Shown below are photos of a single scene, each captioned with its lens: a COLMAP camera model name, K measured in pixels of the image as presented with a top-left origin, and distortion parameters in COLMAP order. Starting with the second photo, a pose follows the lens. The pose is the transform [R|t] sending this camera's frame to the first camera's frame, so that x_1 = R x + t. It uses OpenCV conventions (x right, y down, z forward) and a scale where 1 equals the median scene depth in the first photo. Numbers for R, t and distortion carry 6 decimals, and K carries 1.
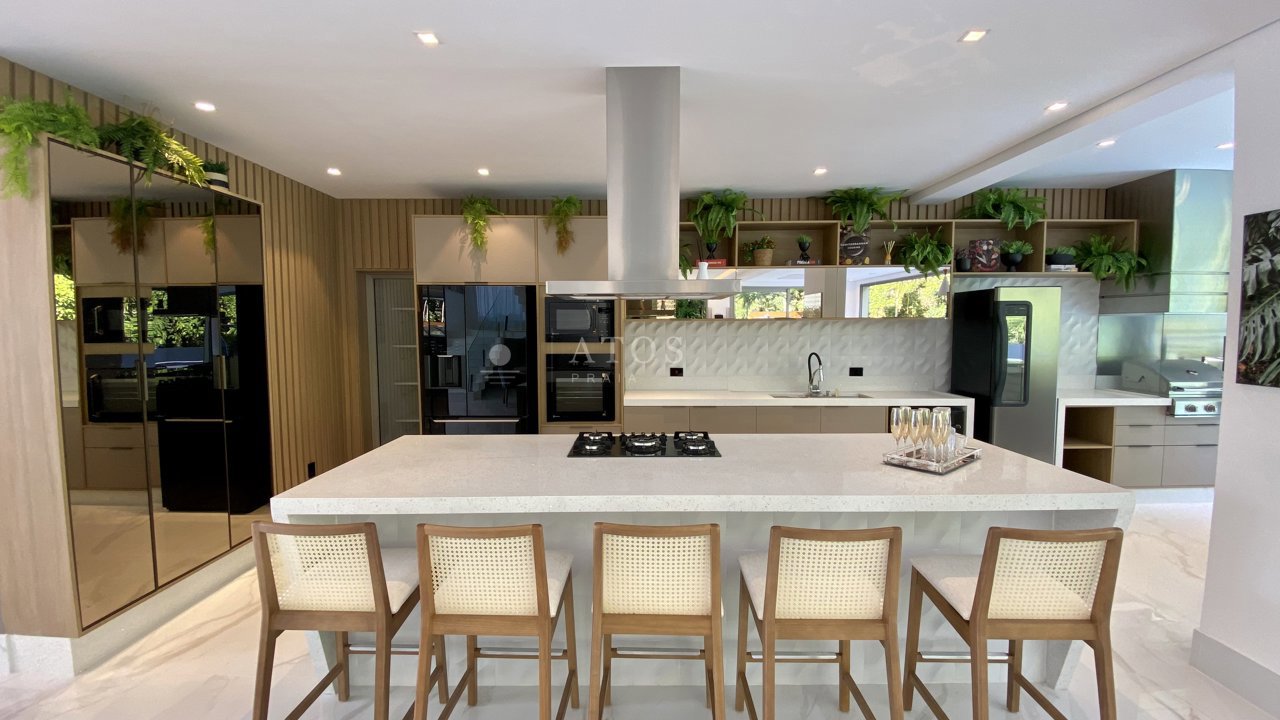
lens RADIAL K [[484.6, 0, 632.9], [0, 484.6, 351.4], [0, 0, 1]] dist [-0.001048, -0.000351]
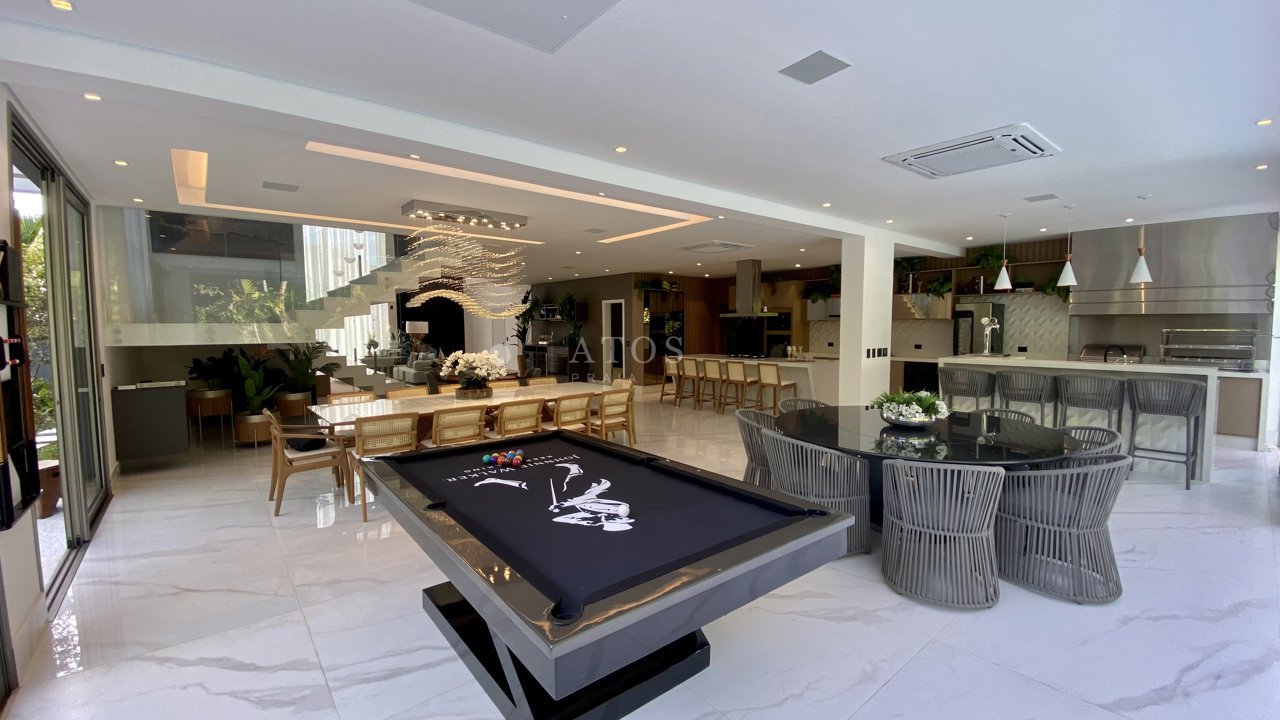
lens RADIAL K [[518.2, 0, 637.9], [0, 518.2, 358.9], [0, 0, 1]] dist [-0.002615, -0.005596]
pose [[0.657564, 0.048503, -0.751836, 1.405316], [-0.036591, 0.998804, 0.032433, 0.070531], [0.752509, 0.006184, 0.658552, -1.325032]]
